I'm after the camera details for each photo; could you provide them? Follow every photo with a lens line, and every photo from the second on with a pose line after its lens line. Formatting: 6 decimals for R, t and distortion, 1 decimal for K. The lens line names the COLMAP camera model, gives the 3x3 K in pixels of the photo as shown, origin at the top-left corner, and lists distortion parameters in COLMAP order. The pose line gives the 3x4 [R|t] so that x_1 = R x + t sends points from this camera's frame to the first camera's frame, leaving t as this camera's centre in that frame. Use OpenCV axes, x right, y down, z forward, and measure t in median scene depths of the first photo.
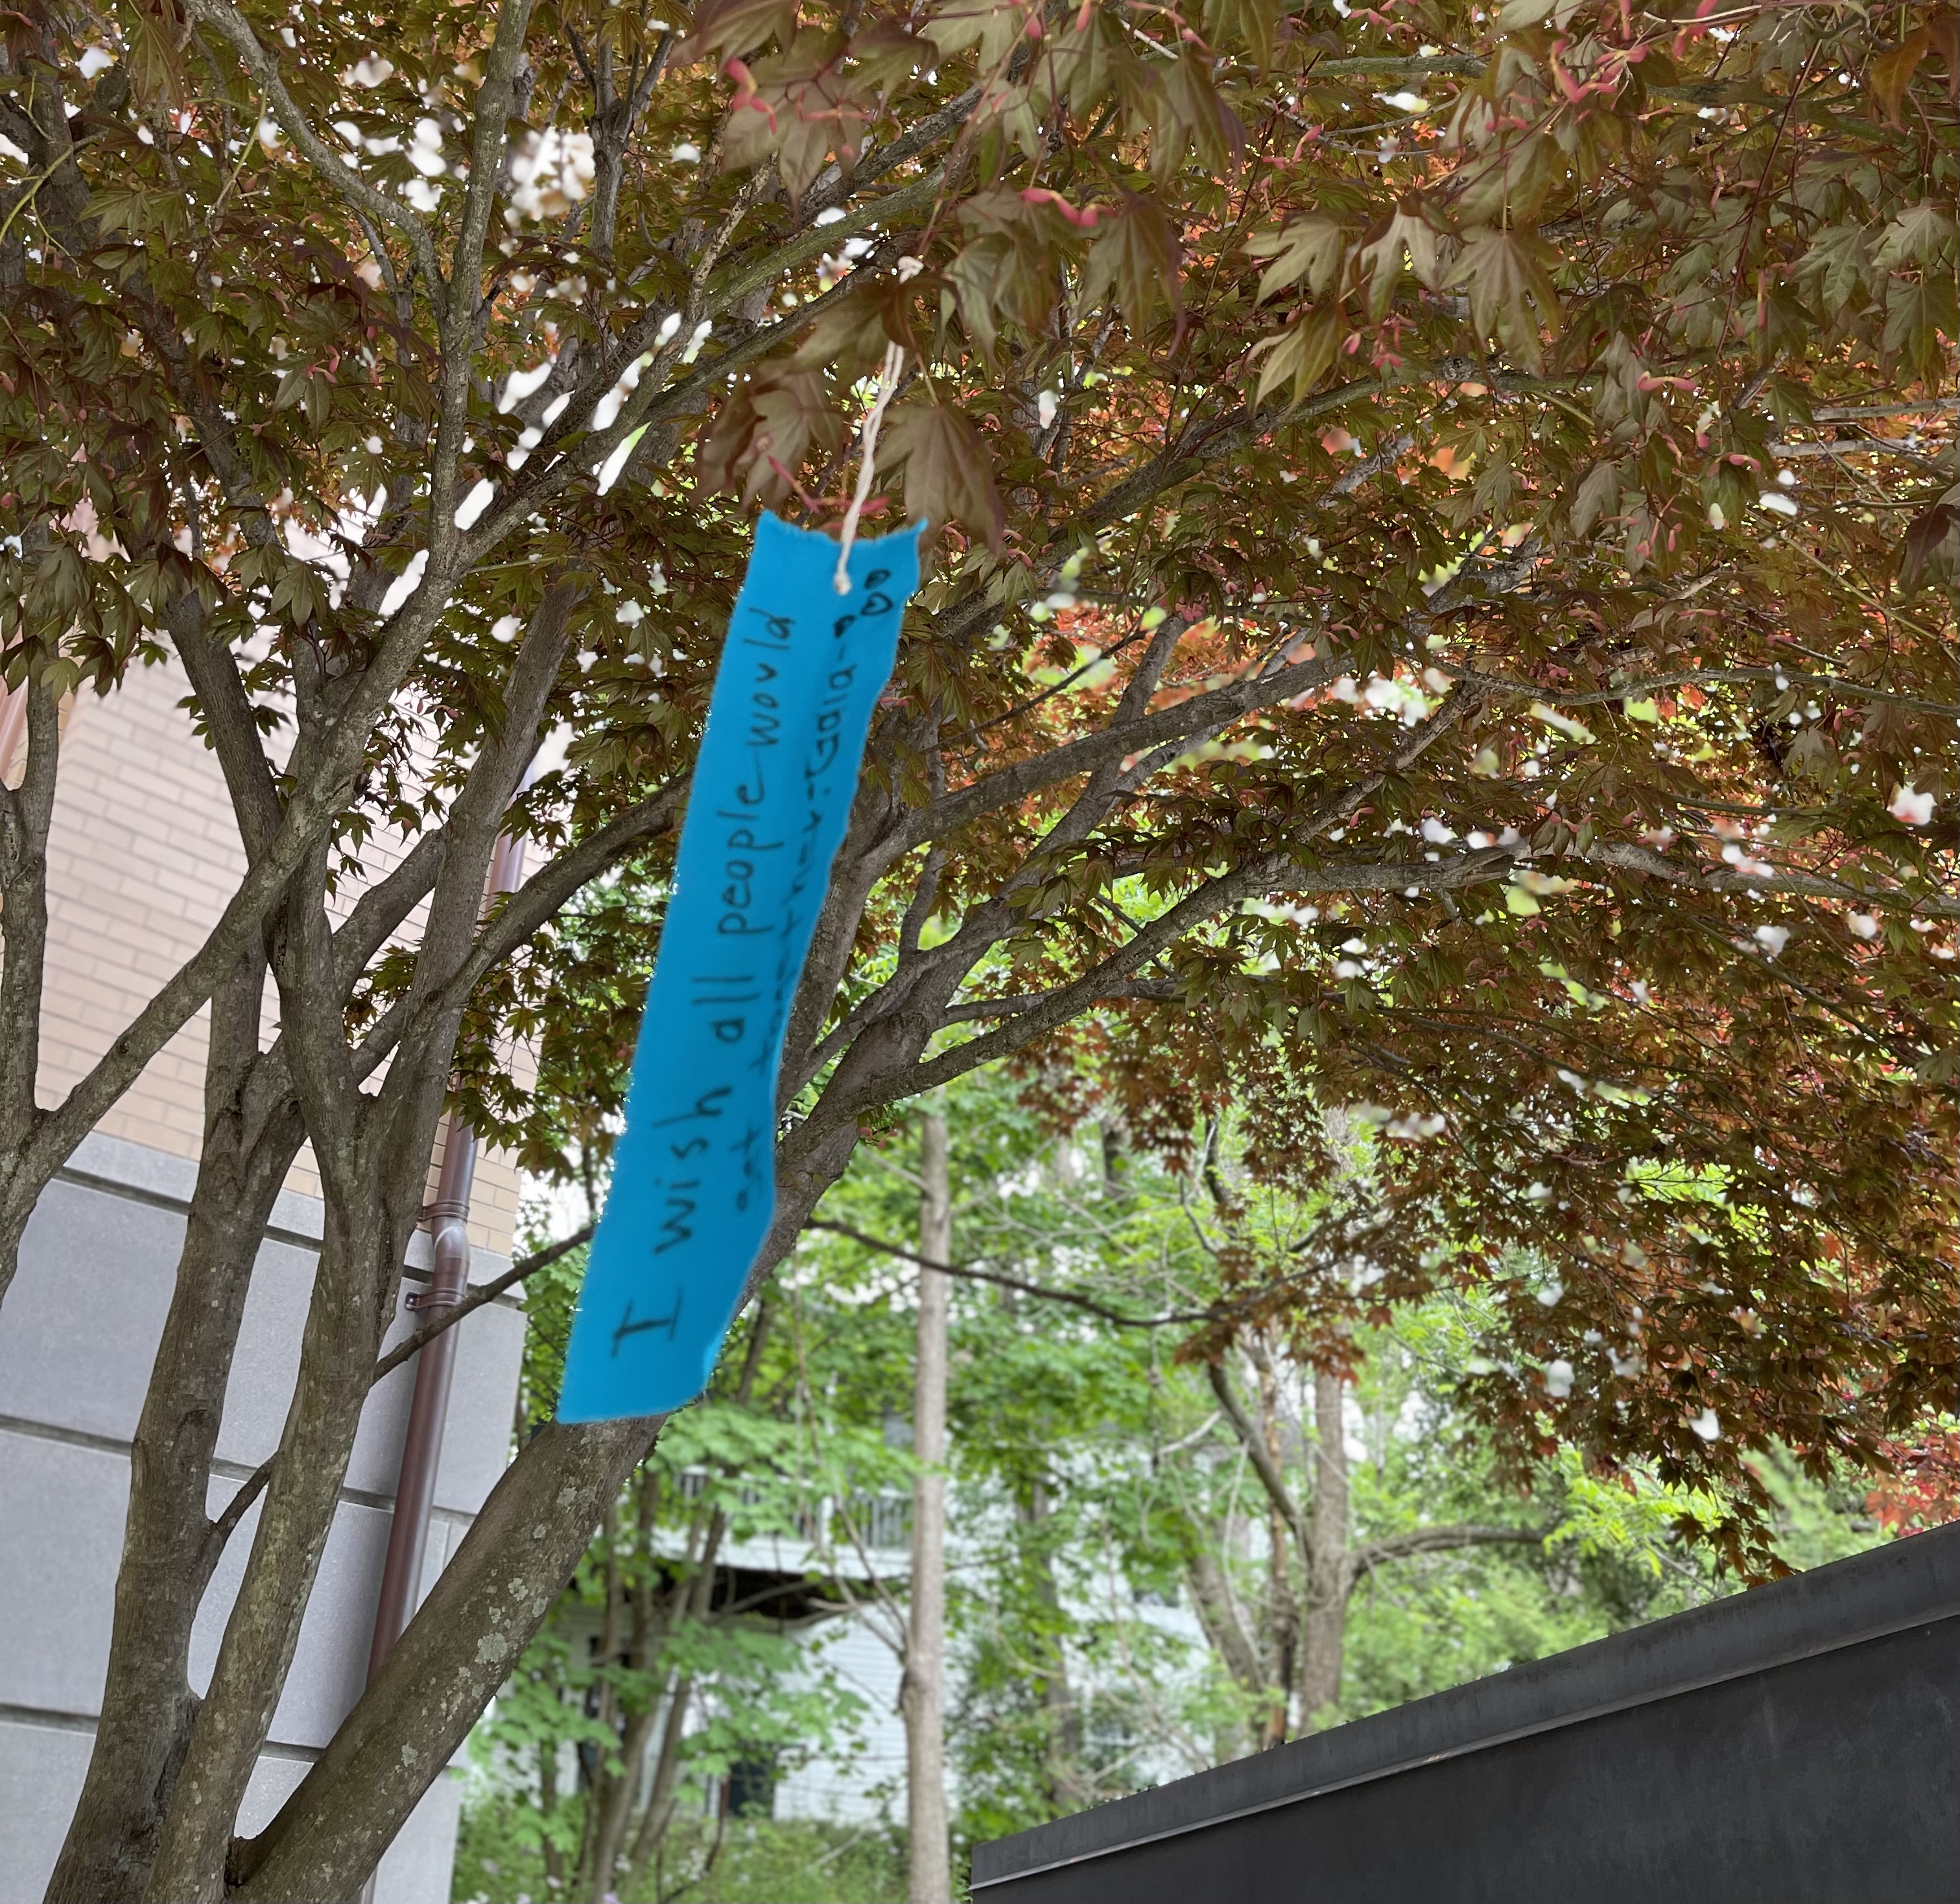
lens RADIAL K [[2098.4, 0, 980.0], [0, 2098.4, 952.0], [0, 0, 1]] dist [0.001533, 0.000353]
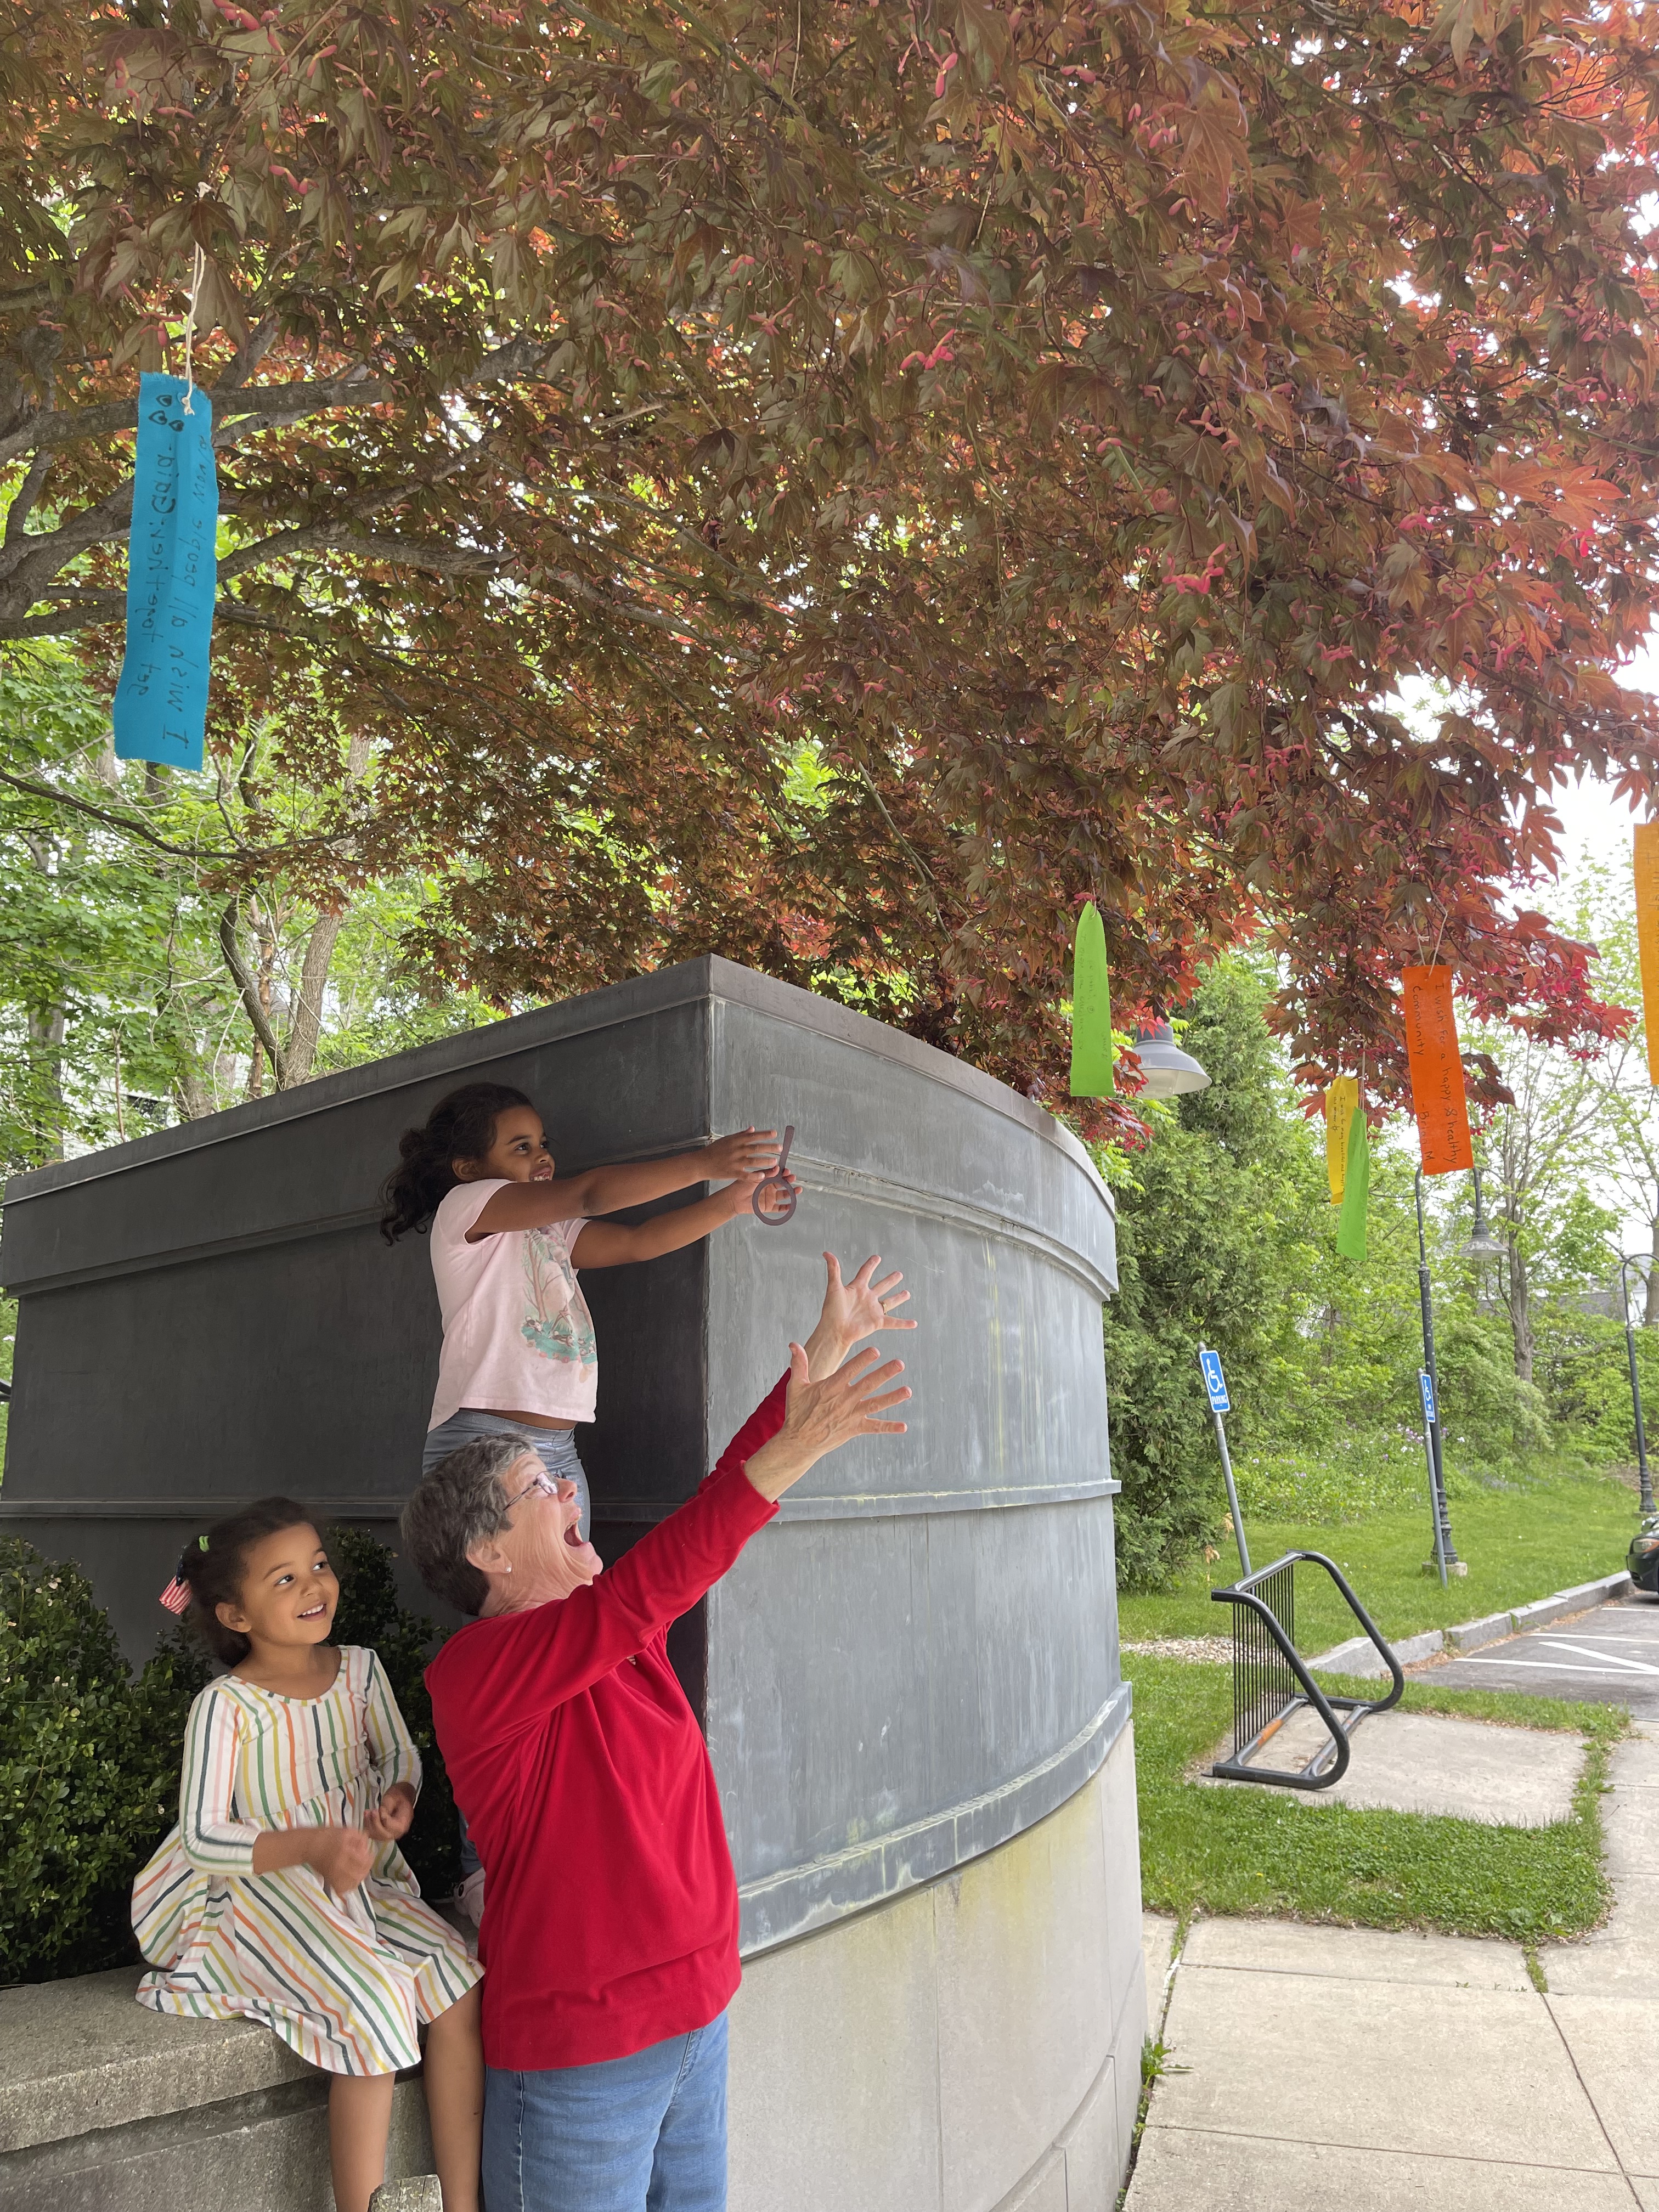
lens RADIAL K [[1796.1, 0, 829.5], [0, 1796.1, 1106.0], [0, 0, 1]] dist [0.008318, 0.005811]
pose [[0.895839, 0.109583, 0.430655, -0.025376], [-0.210919, 0.957852, 0.195018, 0.015471], [-0.391133, -0.265538, 0.881195, -0.187297]]
